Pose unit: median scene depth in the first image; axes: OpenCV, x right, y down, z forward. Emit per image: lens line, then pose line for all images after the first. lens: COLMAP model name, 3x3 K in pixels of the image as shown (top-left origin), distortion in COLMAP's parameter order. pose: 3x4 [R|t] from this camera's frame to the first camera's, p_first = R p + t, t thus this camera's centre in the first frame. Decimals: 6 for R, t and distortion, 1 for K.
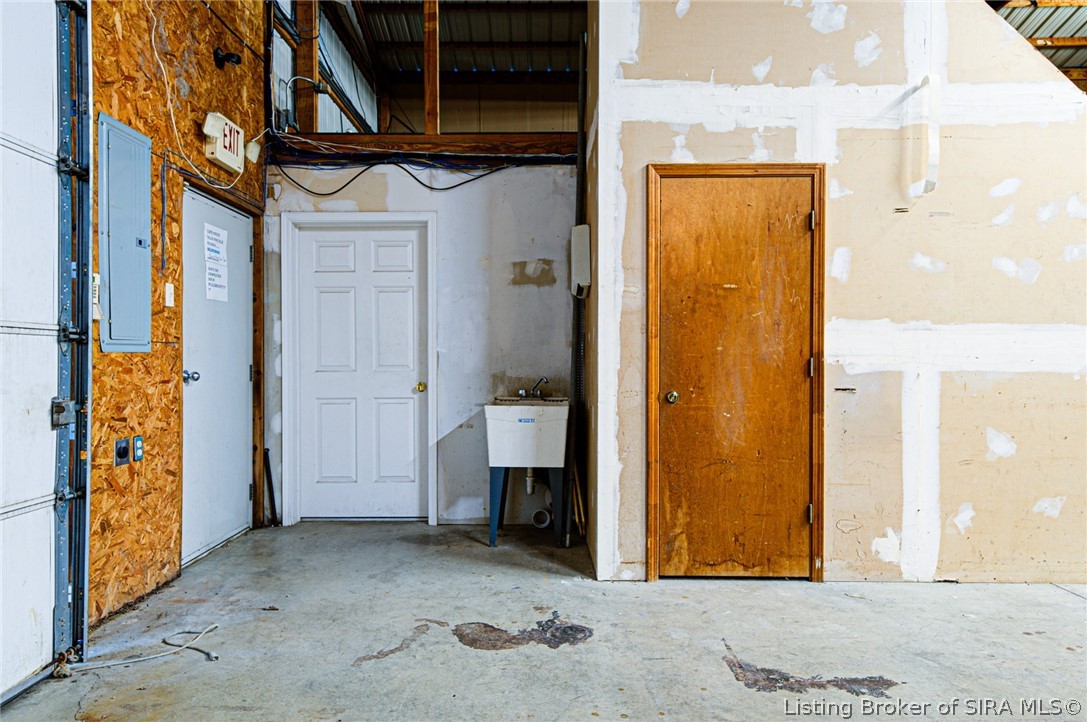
lens RADIAL K [[710.8, 0, 543.7], [0, 710.8, 361.0], [0, 0, 1]] dist [0.025013, 0.001490]
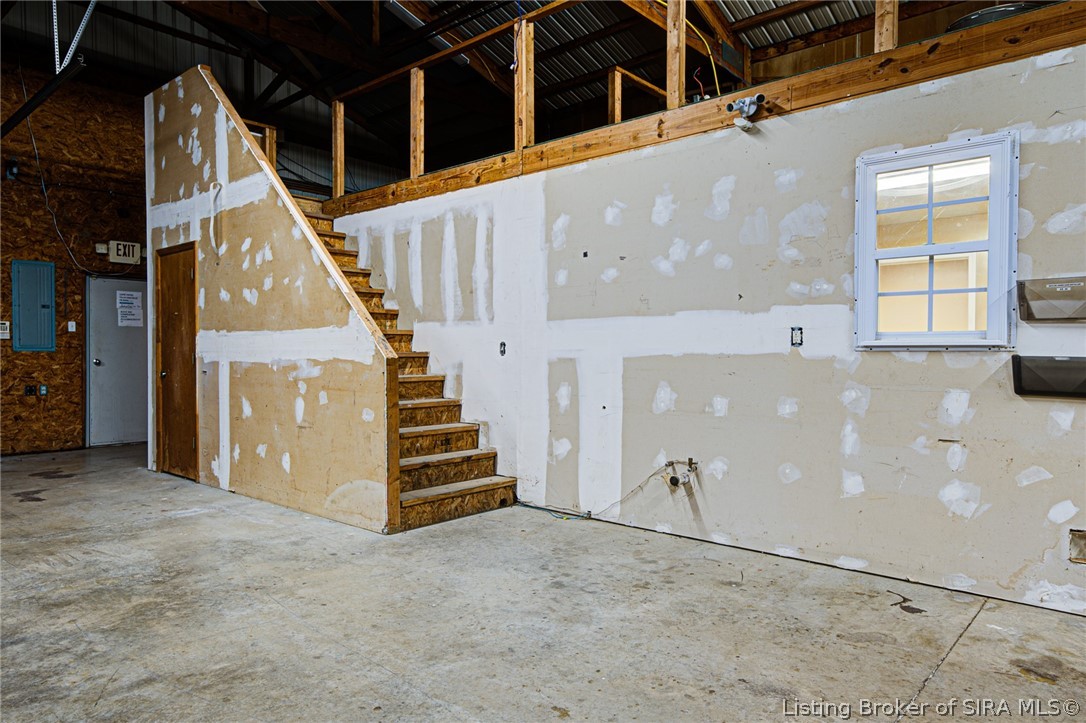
lens RADIAL K [[710.1, 0, 544.0], [0, 710.1, 361.3], [0, 0, 1]] dist [0.025013, 0.001490]
pose [[0.749307, 0.006994, -0.662186, 2.330741], [-0.003698, 0.999973, 0.006377, 0.000899], [0.662213, -0.002329, 0.749312, 0.282631]]
